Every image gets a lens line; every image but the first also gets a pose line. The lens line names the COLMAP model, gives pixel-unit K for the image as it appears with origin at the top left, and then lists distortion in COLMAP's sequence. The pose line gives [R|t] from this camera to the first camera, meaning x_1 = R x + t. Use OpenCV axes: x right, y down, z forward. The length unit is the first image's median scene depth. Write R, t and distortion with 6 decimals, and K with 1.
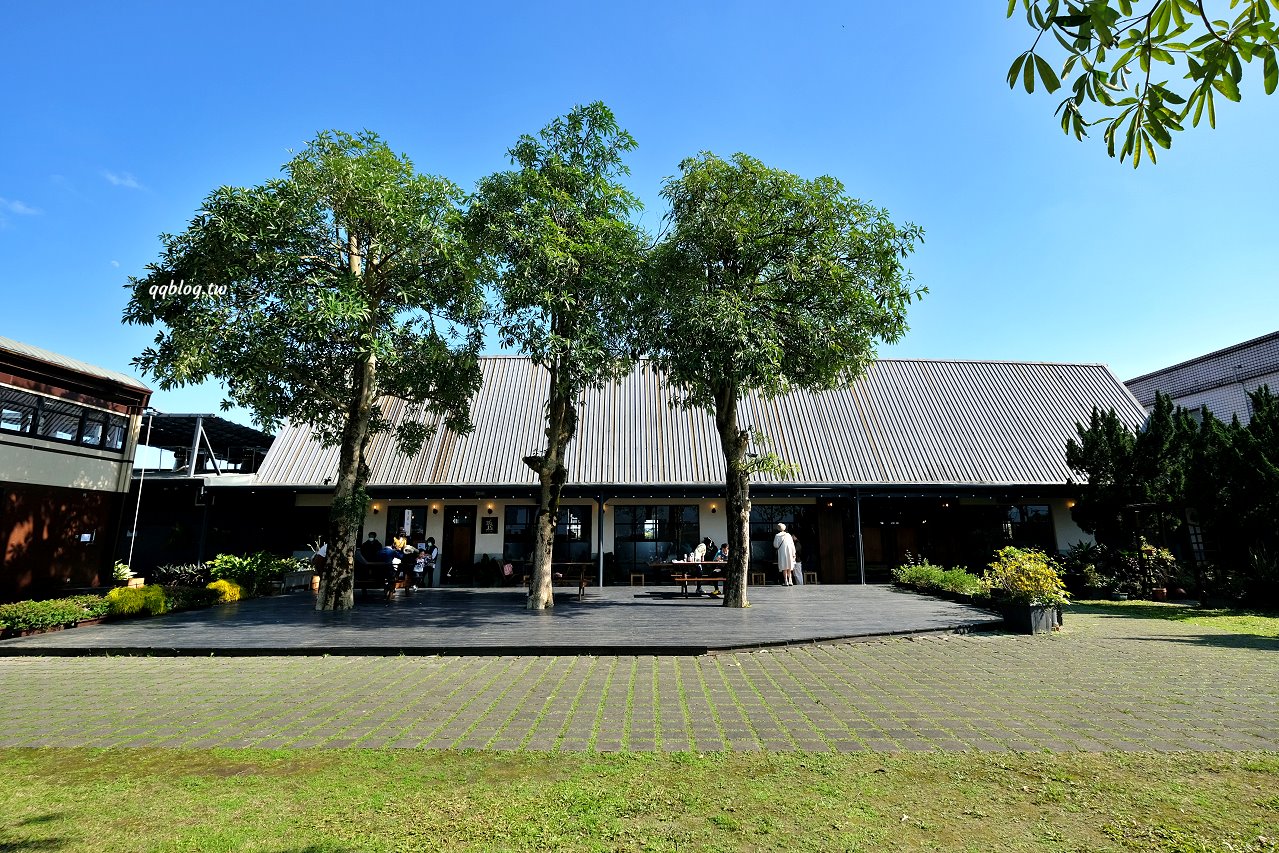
lens RADIAL K [[592.2, 0, 641.4], [0, 592.2, 425.1], [0, 0, 1]] dist [0.002270, -0.000336]
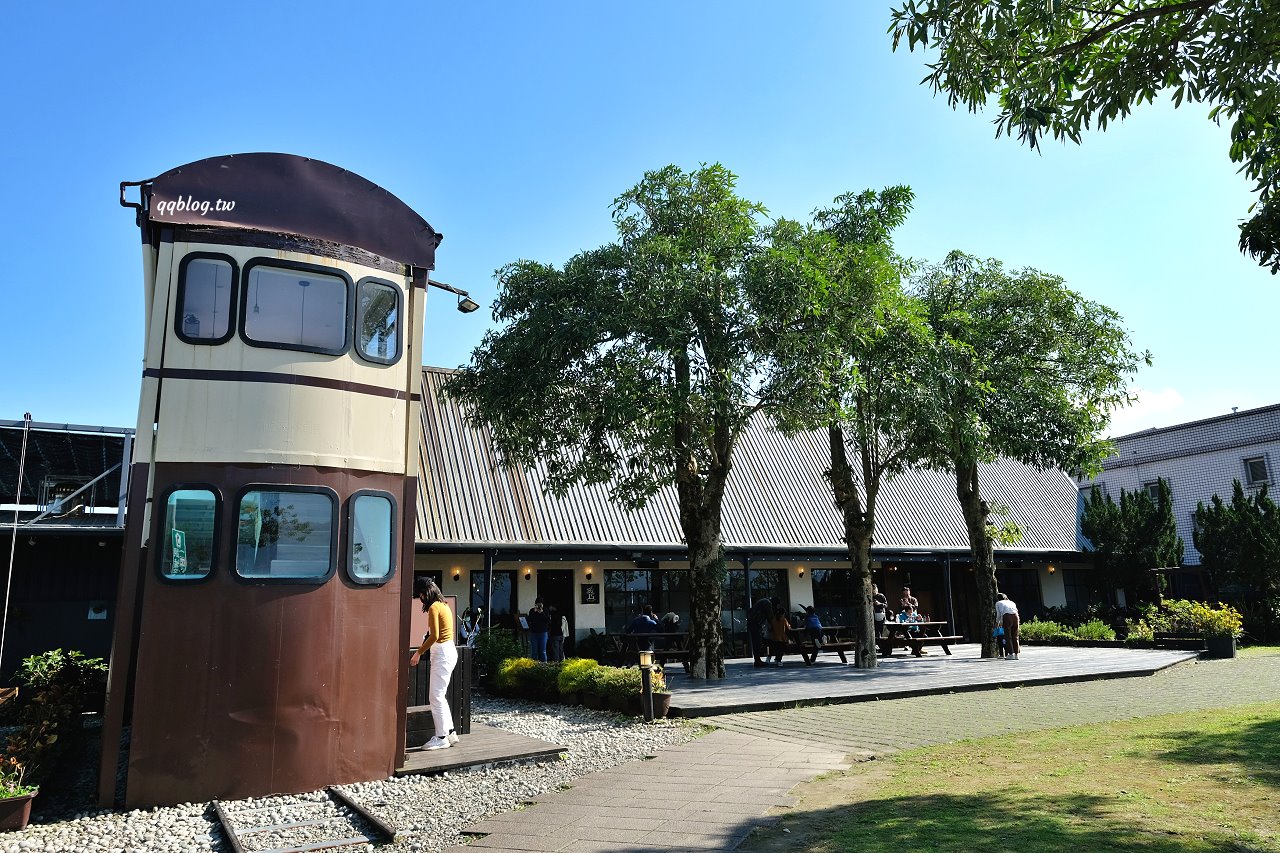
lens RADIAL K [[882.1, 0, 640.2], [0, 882.1, 430.3], [0, 0, 1]] dist [0.006454, 0.001147]
pose [[0.883172, 0.074071, 0.463164, -1.053458], [-0.062633, 0.997233, -0.040052, -0.014908], [-0.464849, 0.006363, 0.885367, -0.148947]]
